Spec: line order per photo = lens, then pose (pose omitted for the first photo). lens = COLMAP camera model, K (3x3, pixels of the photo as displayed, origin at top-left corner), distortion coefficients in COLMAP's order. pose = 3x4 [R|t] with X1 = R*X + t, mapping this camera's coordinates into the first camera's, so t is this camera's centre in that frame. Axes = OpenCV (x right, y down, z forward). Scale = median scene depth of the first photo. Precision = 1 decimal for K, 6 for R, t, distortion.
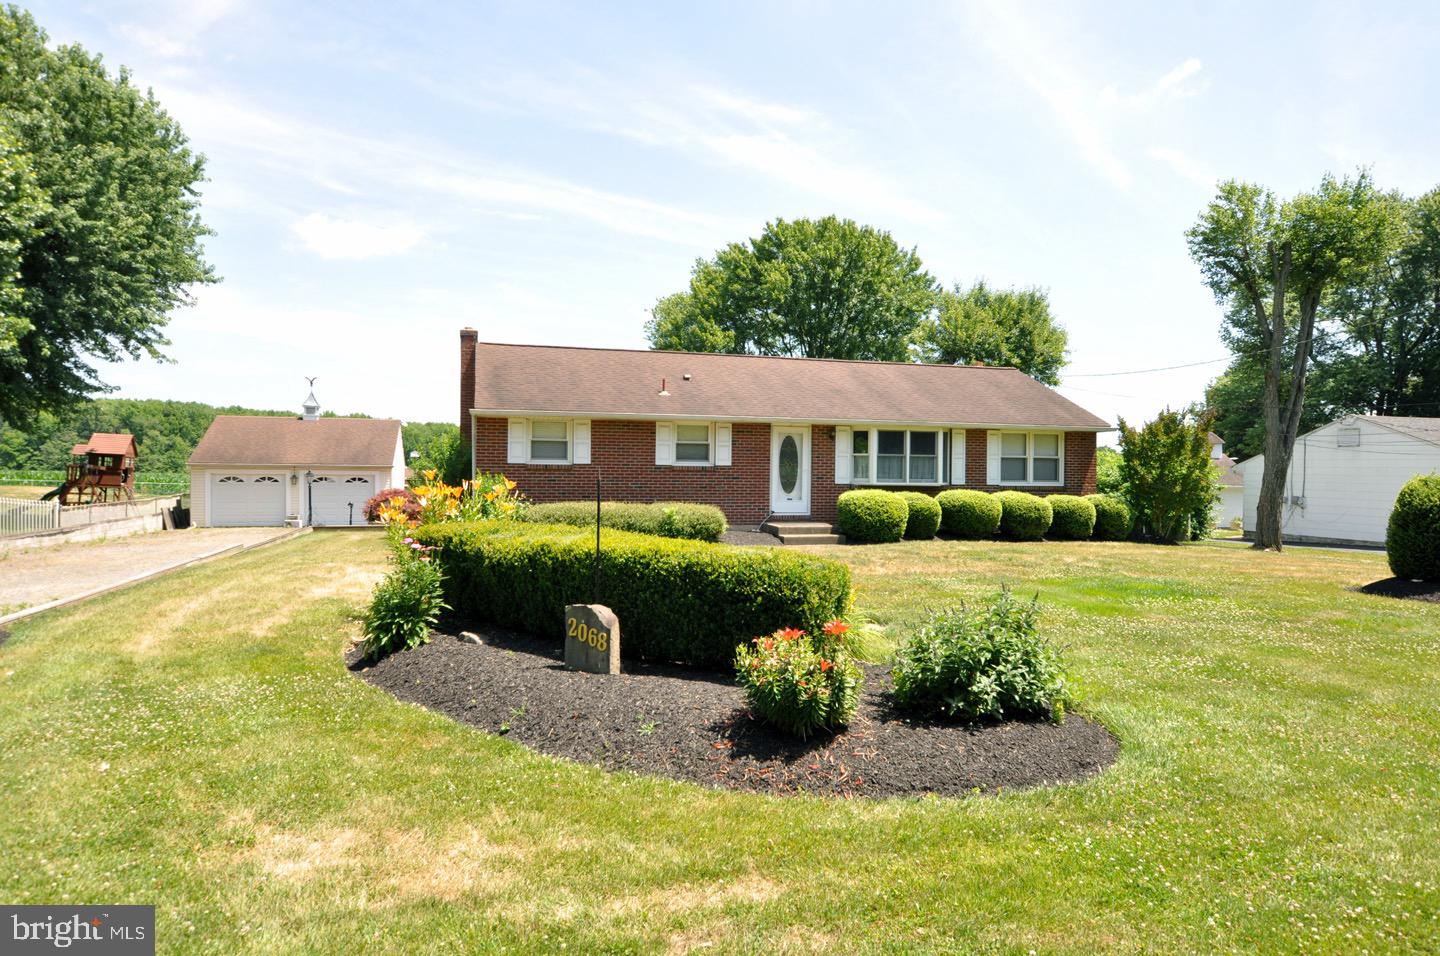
lens RADIAL K [[803.5, 0, 706.4], [0, 803.5, 477.8], [0, 0, 1]] dist [-0.005014, -0.000279]
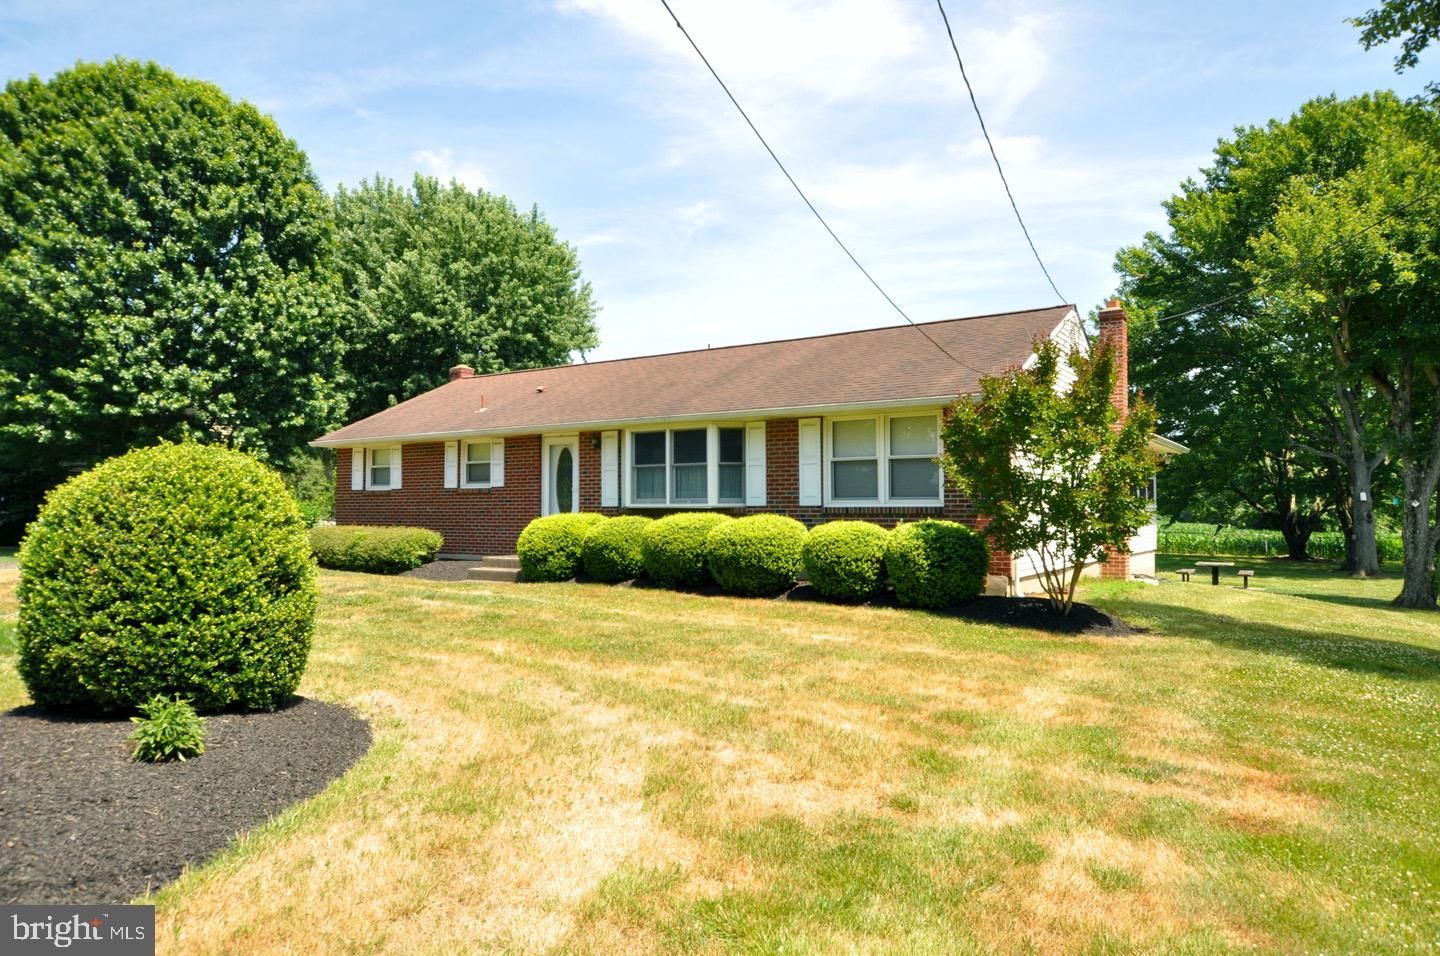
lens RADIAL K [[869.4, 0, 755.2], [0, 869.4, 484.1], [0, 0, 1]] dist [0.000595, 0.000434]
pose [[0.684370, -0.032935, -0.728390, 0.809383], [0.000322, 0.998993, -0.044868, 0.021720], [0.729135, 0.030472, 0.683692, 0.509416]]
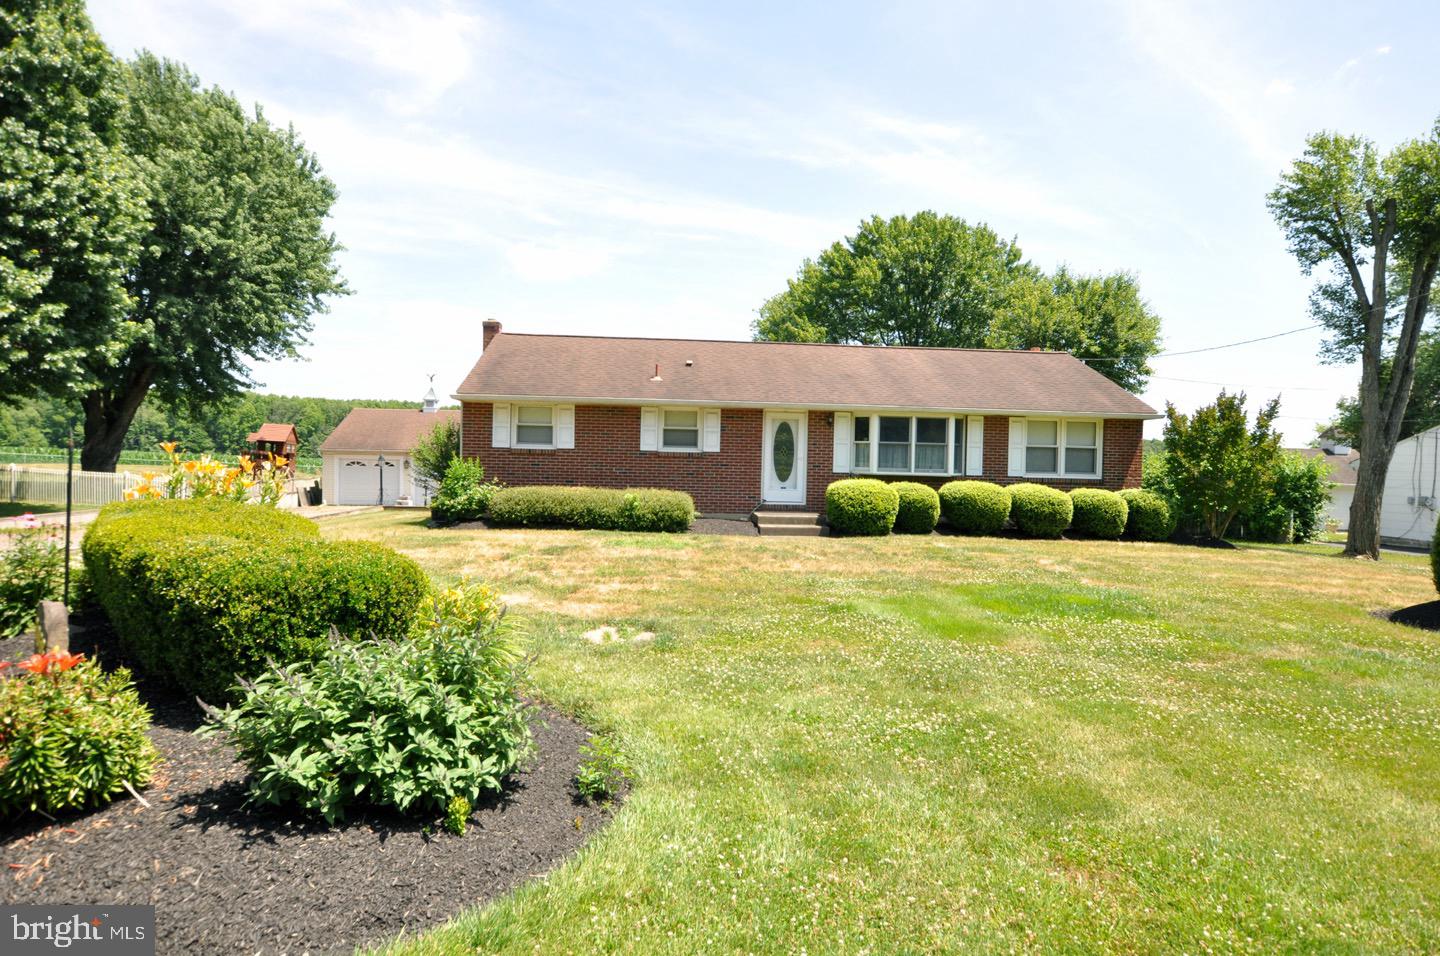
lens RADIAL K [[731.8, 0, 720.0], [0, 731.8, 478.0], [0, 0, 1]] dist [-0.018122, 0.001394]
pose [[0.982973, 0.015406, -0.183104, 0.176288], [-0.013449, 0.999838, 0.011927, 0.005024], [0.183258, -0.009262, 0.983021, 0.116187]]
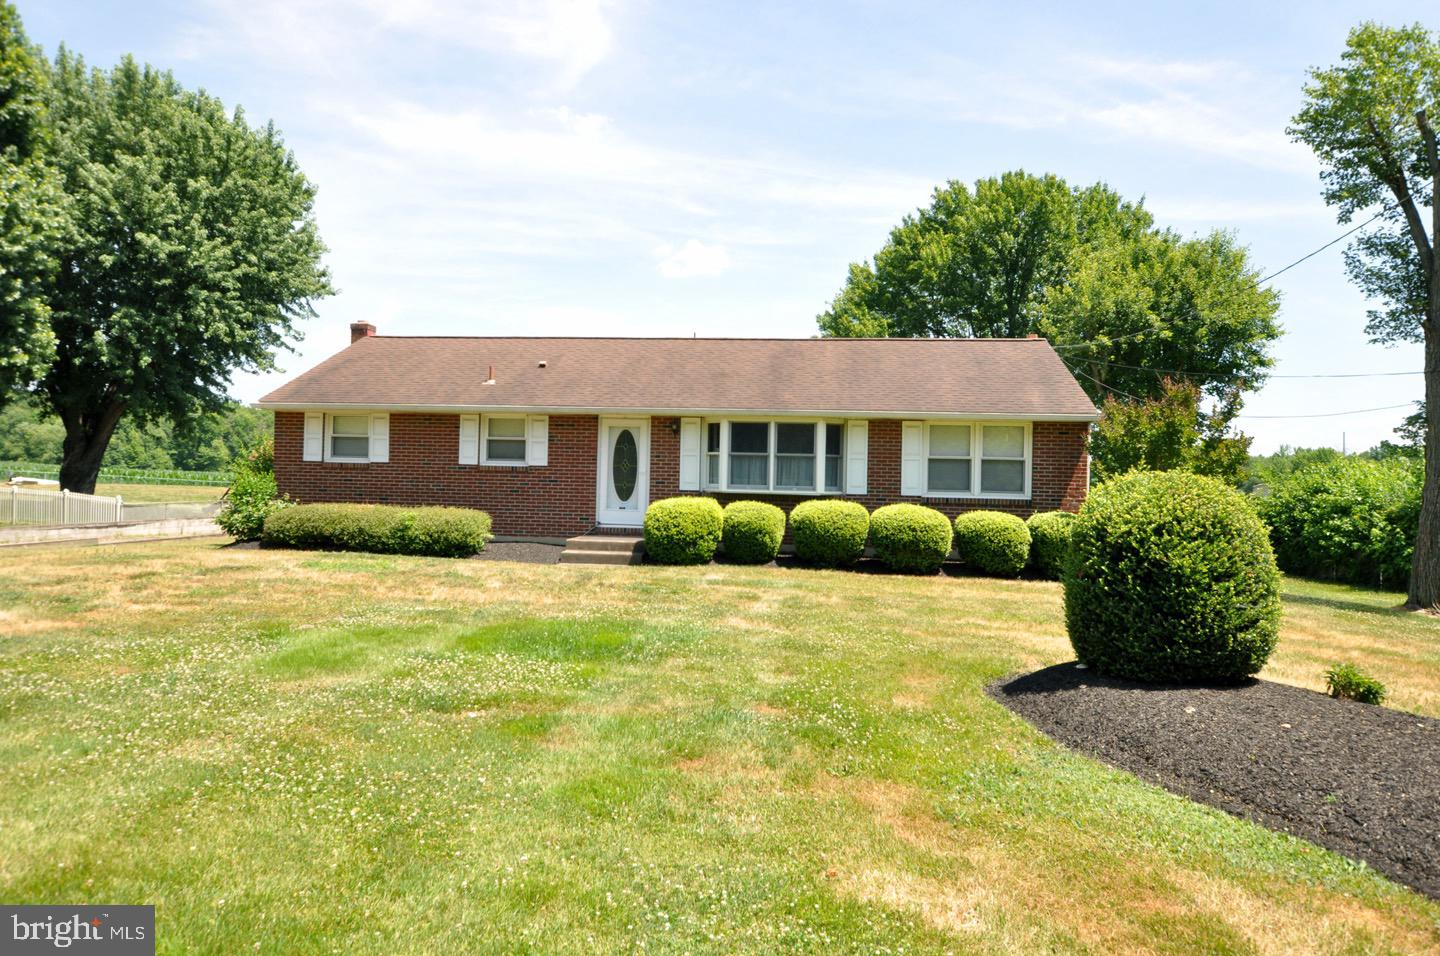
lens RADIAL K [[866.5, 0, 727.0], [0, 866.5, 472.5], [0, 0, 1]] dist [0.000447, 0.001979]
pose [[0.932787, 0.007964, -0.360341, 0.480813], [-0.017500, 0.999577, -0.023208, 0.008546], [0.360004, 0.027954, 0.932532, 0.206538]]
